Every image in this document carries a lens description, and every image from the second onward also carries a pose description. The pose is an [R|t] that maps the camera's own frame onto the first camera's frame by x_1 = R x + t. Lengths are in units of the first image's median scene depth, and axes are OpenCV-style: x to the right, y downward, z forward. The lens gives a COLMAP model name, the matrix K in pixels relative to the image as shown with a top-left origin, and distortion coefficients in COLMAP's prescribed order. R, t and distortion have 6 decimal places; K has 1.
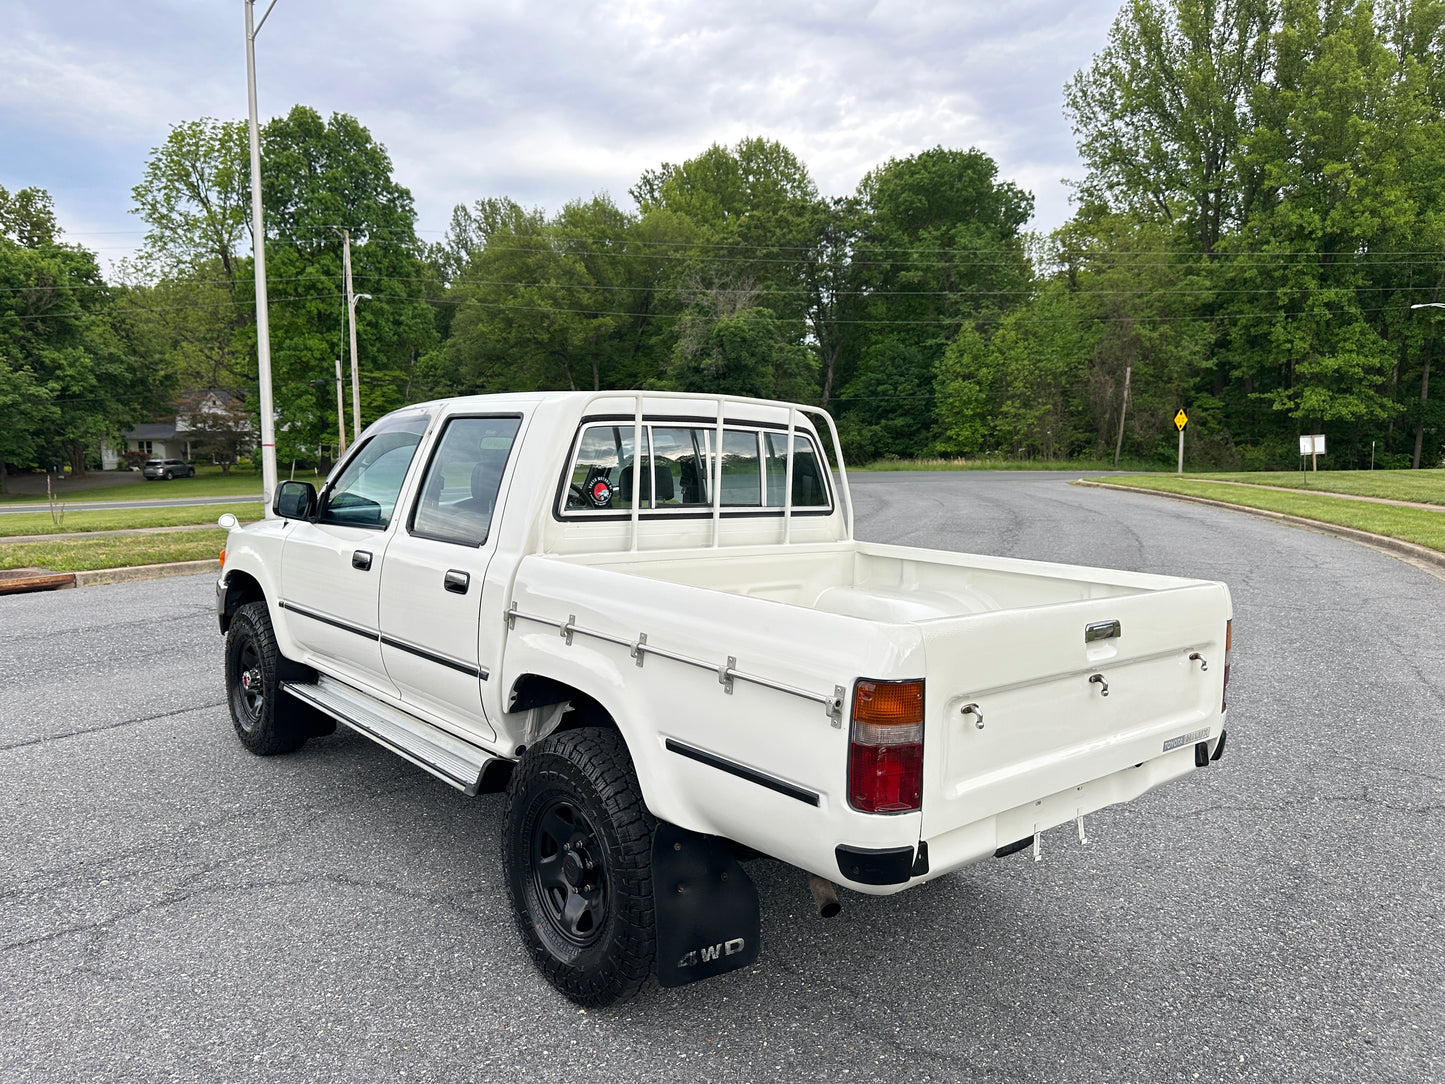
lens RADIAL K [[1014.8, 0, 727.9], [0, 1014.8, 539.1], [0, 0, 1]] dist [0.036398, -0.053042]
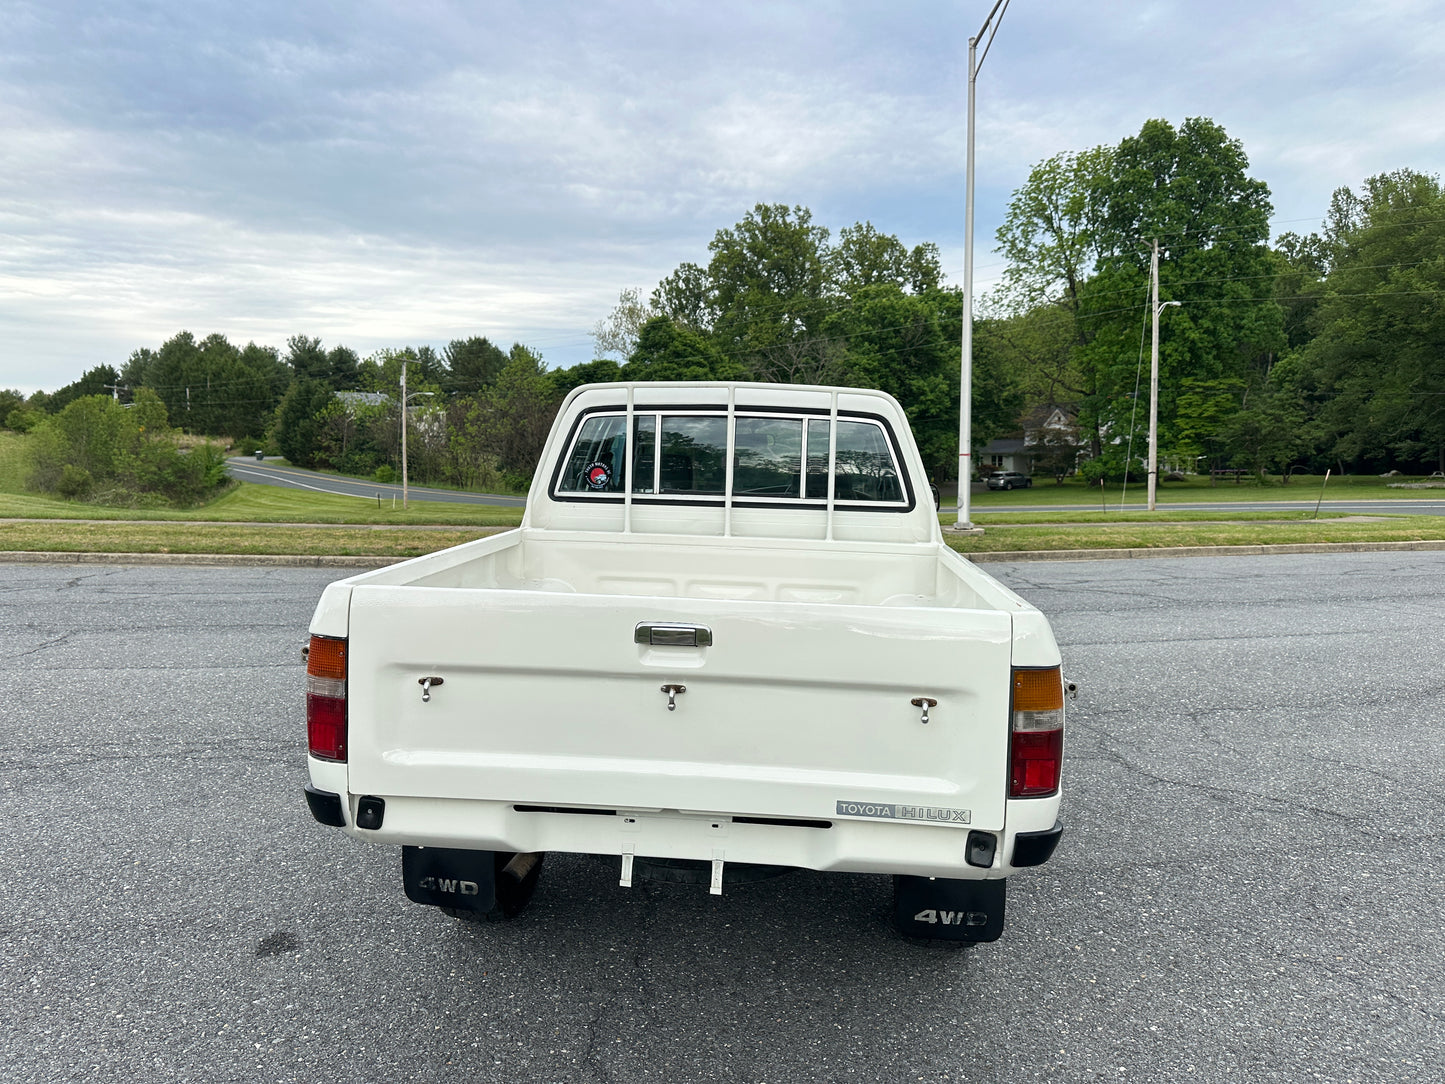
lens RADIAL K [[1014.8, 0, 722.2], [0, 1014.8, 537.3], [0, 0, 1]] dist [0.036398, -0.053042]
pose [[0.691137, 0.053510, -0.720740, 0.036237], [-0.064549, 0.997840, 0.012186, -0.000142], [0.719835, 0.038101, 0.693098, 0.016214]]
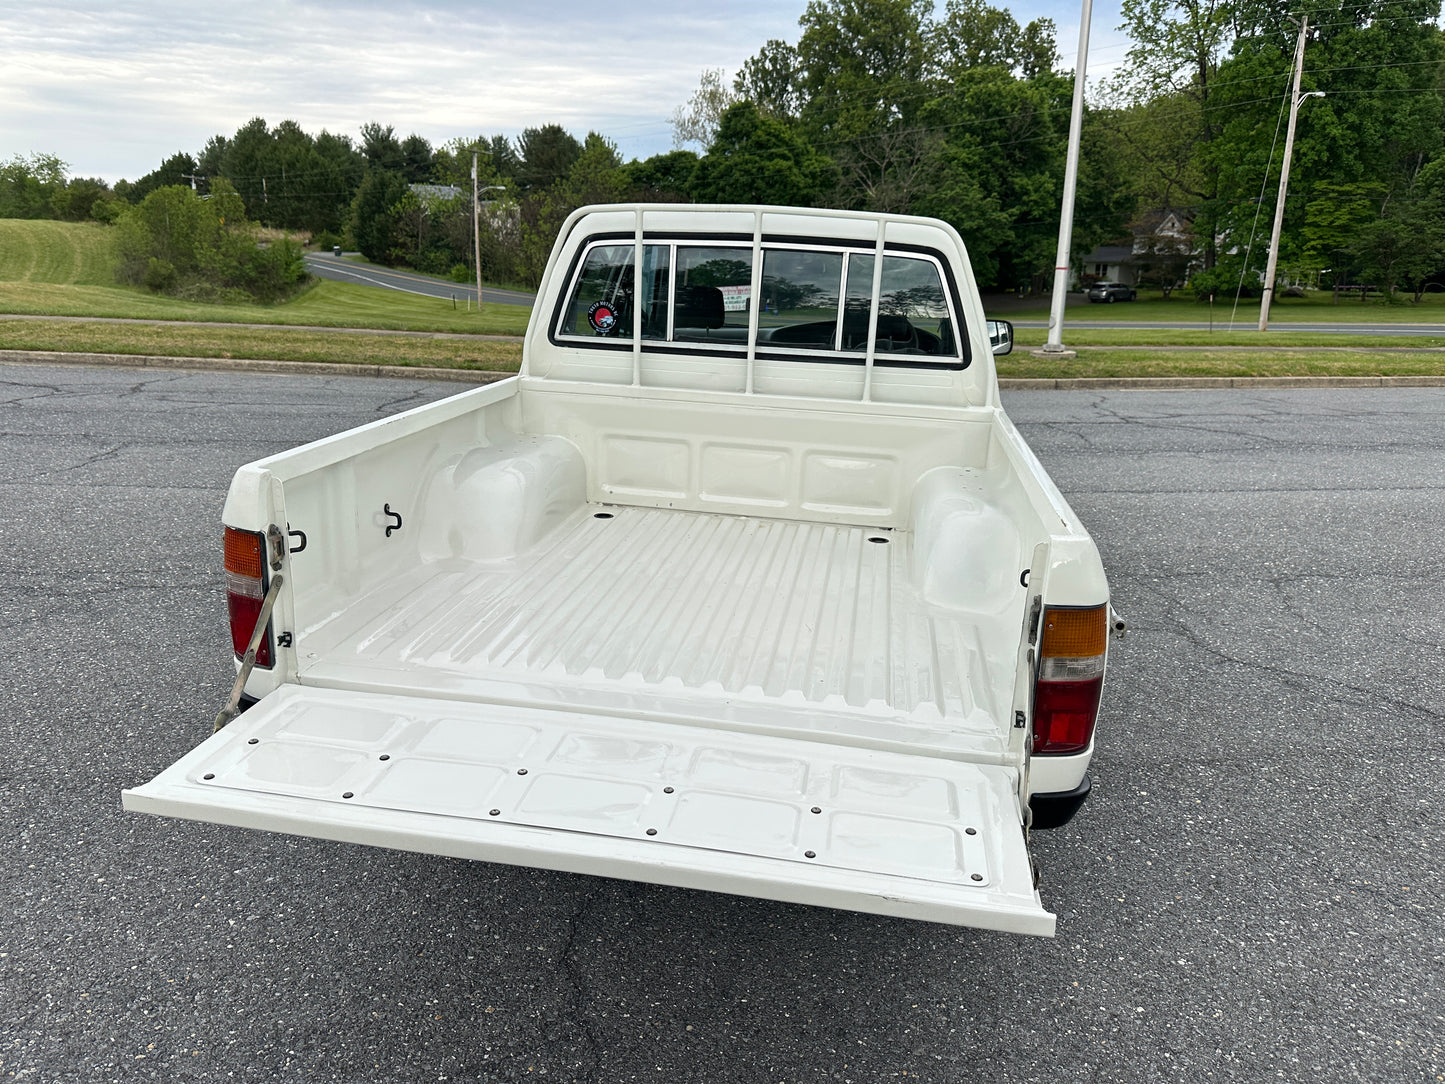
lens RADIAL K [[1014.8, 0, 718.0], [0, 1014.8, 551.7], [0, 0, 1]] dist [0.036398, -0.053042]
pose [[0.628305, 0.222049, -0.745605, 0.033626], [-0.086675, 0.972415, 0.216556, -0.002330], [0.773124, -0.071438, 0.630219, 0.022121]]
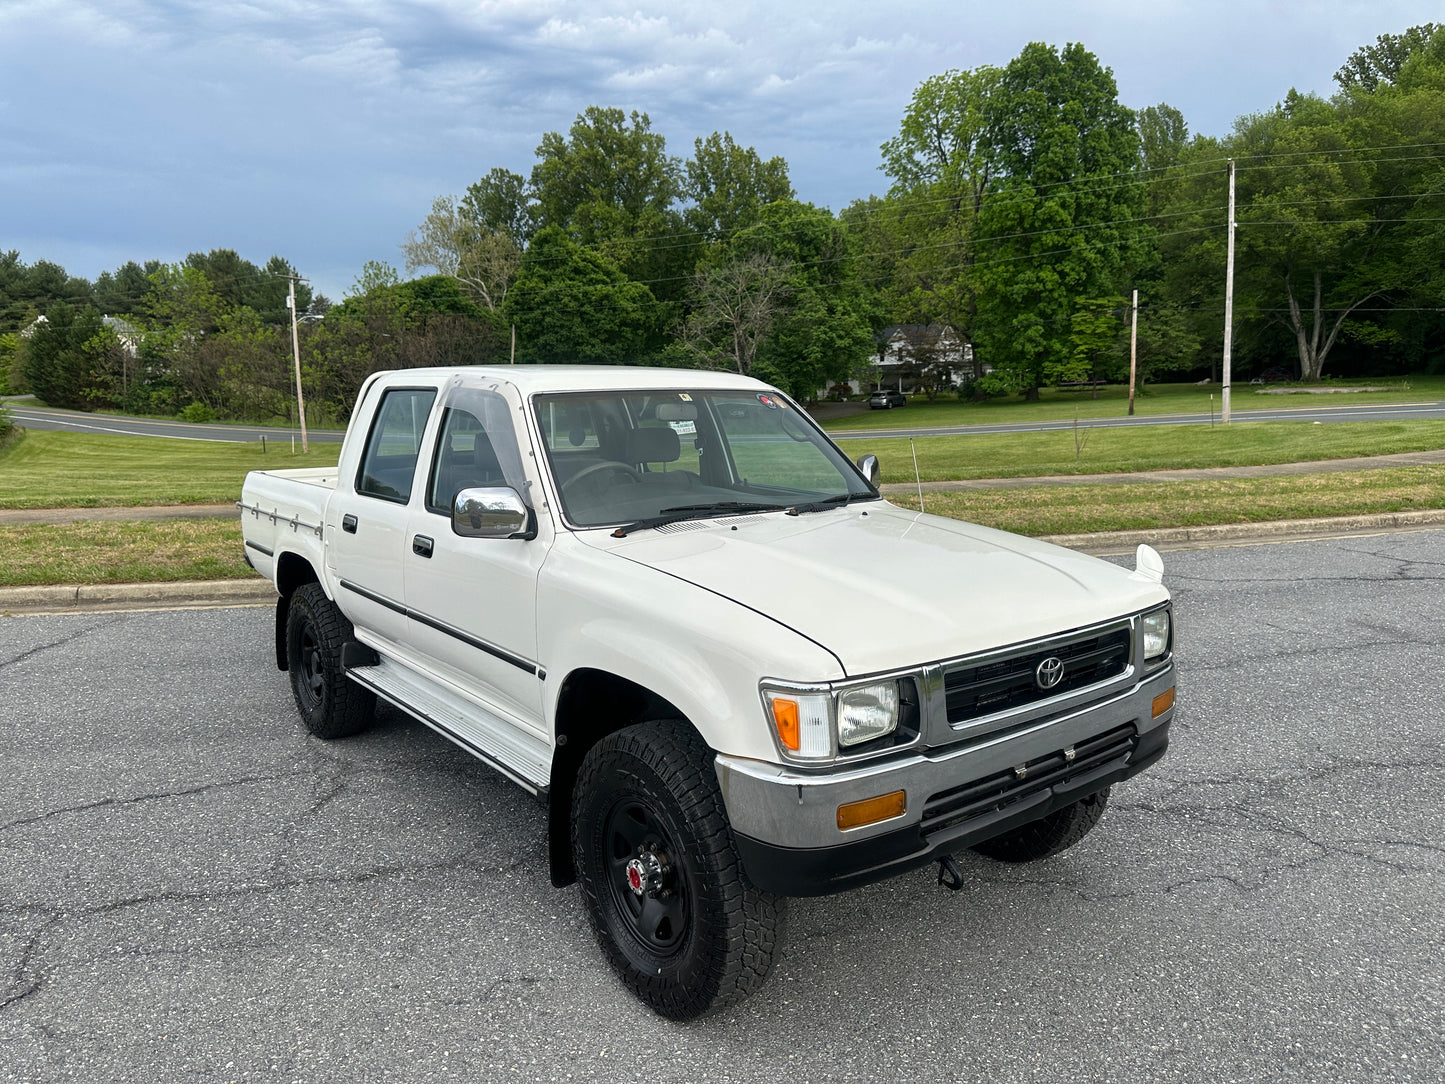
lens RADIAL K [[1014.8, 0, 716.5], [0, 1014.8, 542.8], [0, 0, 1]] dist [0.036398, -0.053042]
pose [[0.870093, 0.054980, -0.489812, -0.172870], [-0.017585, 0.996589, 0.080626, 0.004348], [0.492574, -0.061539, 0.868092, -0.096102]]
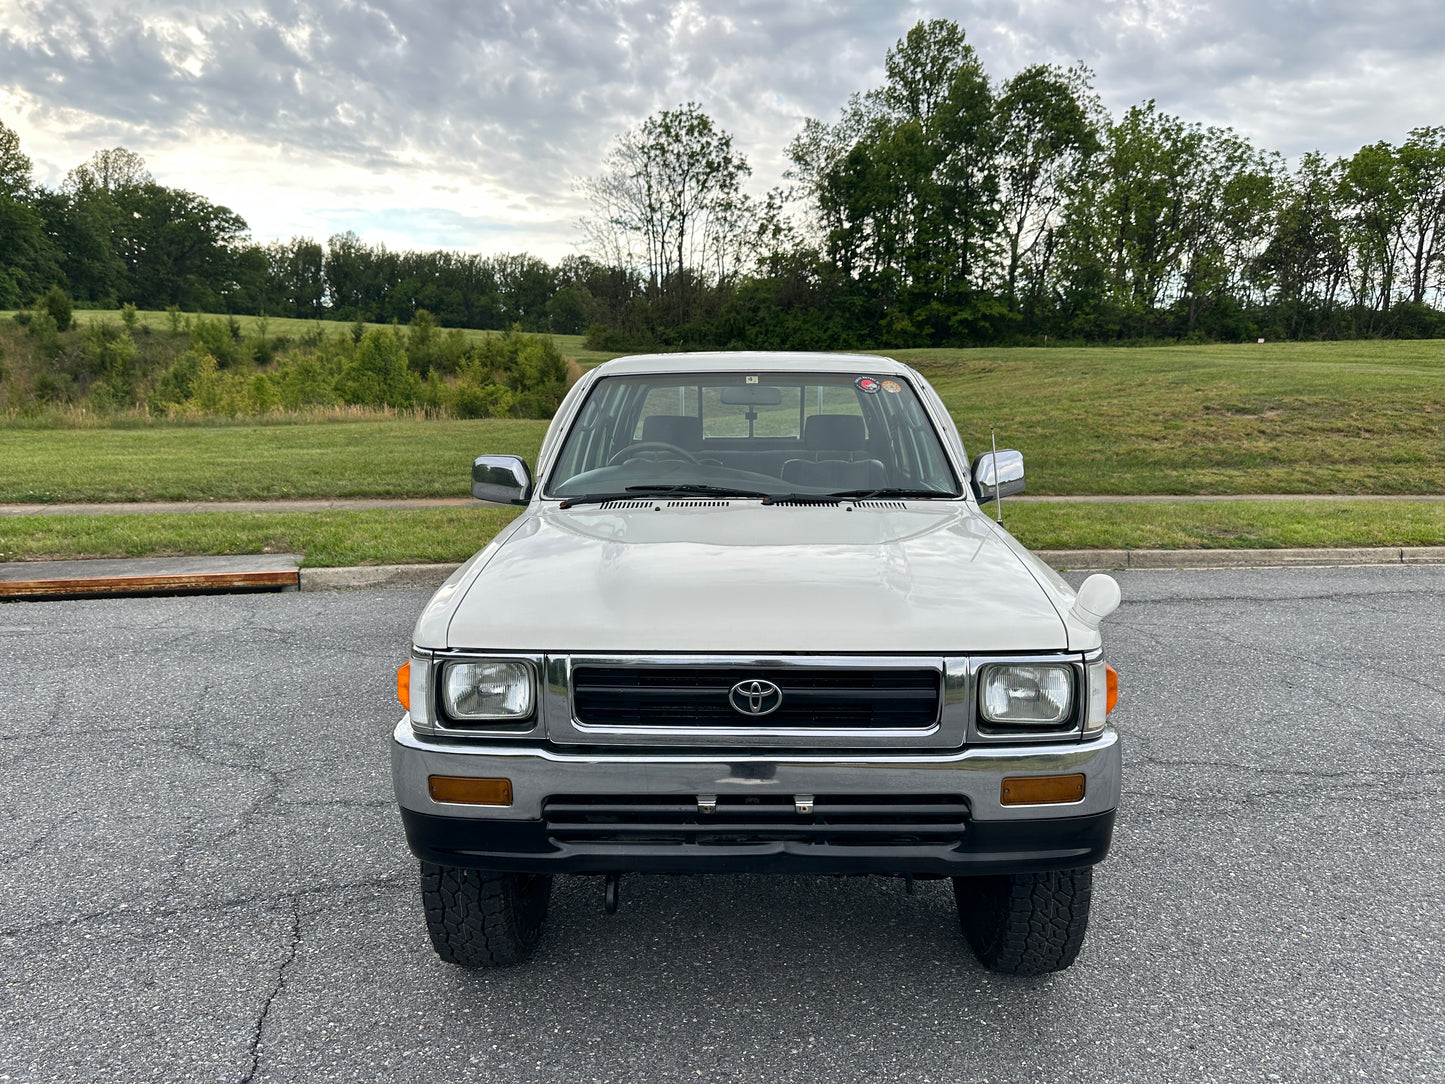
lens RADIAL K [[1014.8, 0, 728.5], [0, 1014.8, 538.7], [0, 0, 1]] dist [0.036398, -0.053042]
pose [[0.369054, 0.108266, -0.923081, -0.154845], [-0.053276, 0.994023, 0.095286, 0.004281], [0.927880, 0.014012, 0.372616, -0.072870]]
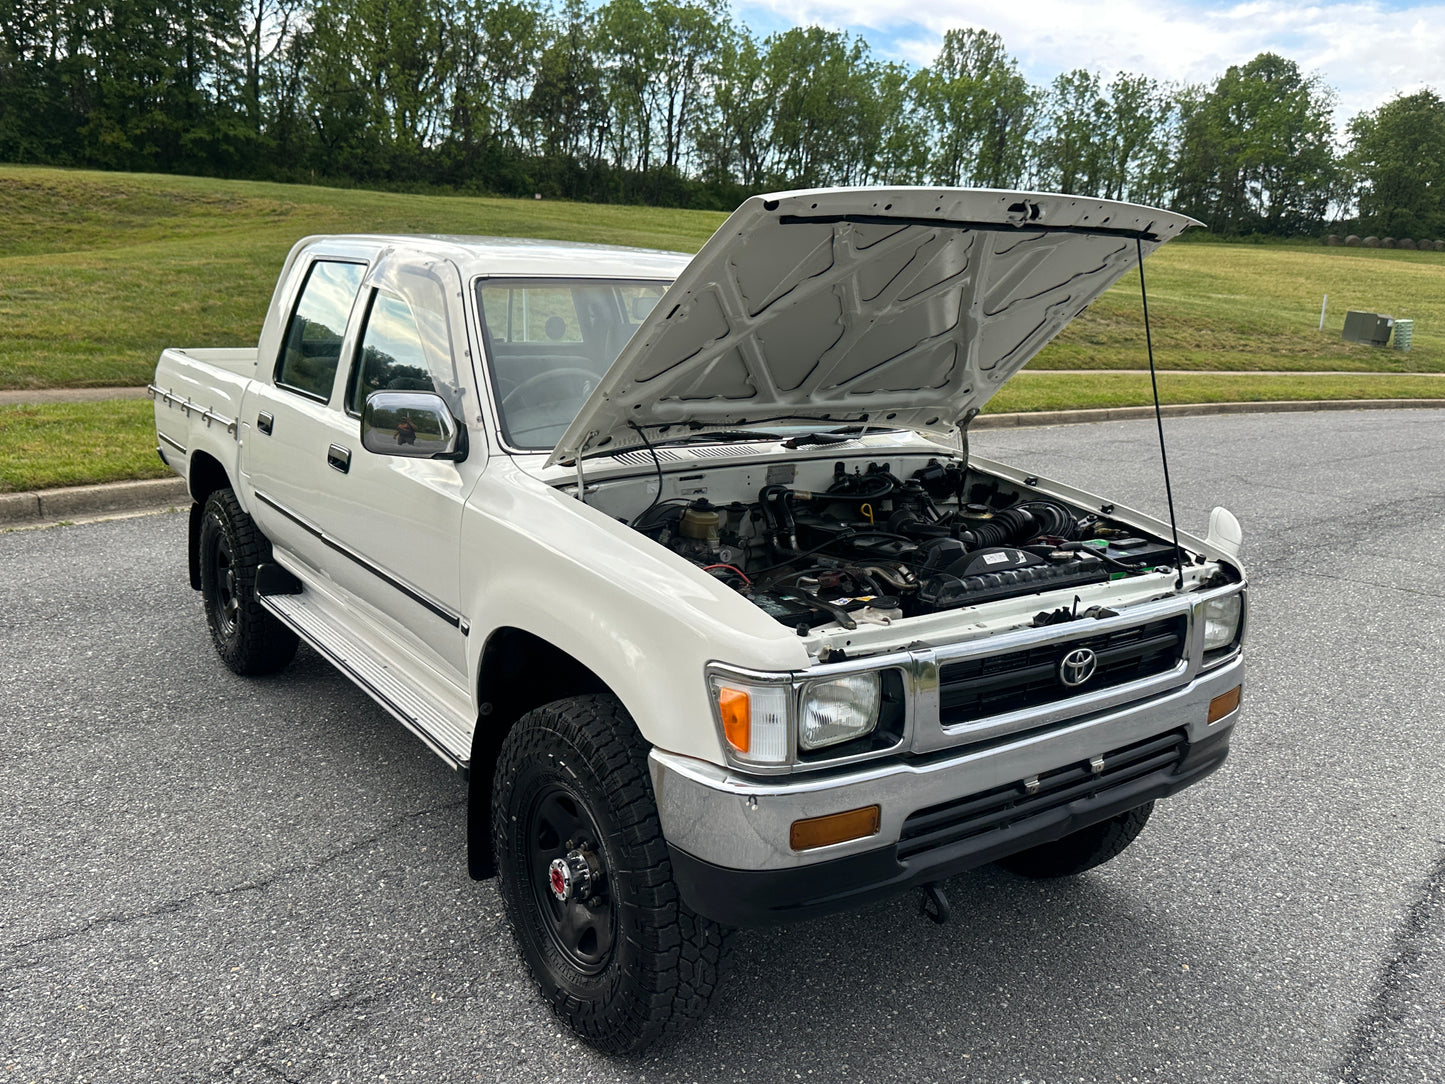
lens RADIAL K [[1196.5, 0, 716.8], [0, 1196.5, 550.3], [0, 0, 1]] dist [0.004265, -0.001472]
pose [[0.850064, 0.143834, -0.506658, -0.172022], [-0.067089, 0.983722, 0.166705, 0.003429], [0.522389, -0.107719, 0.845876, -0.093373]]
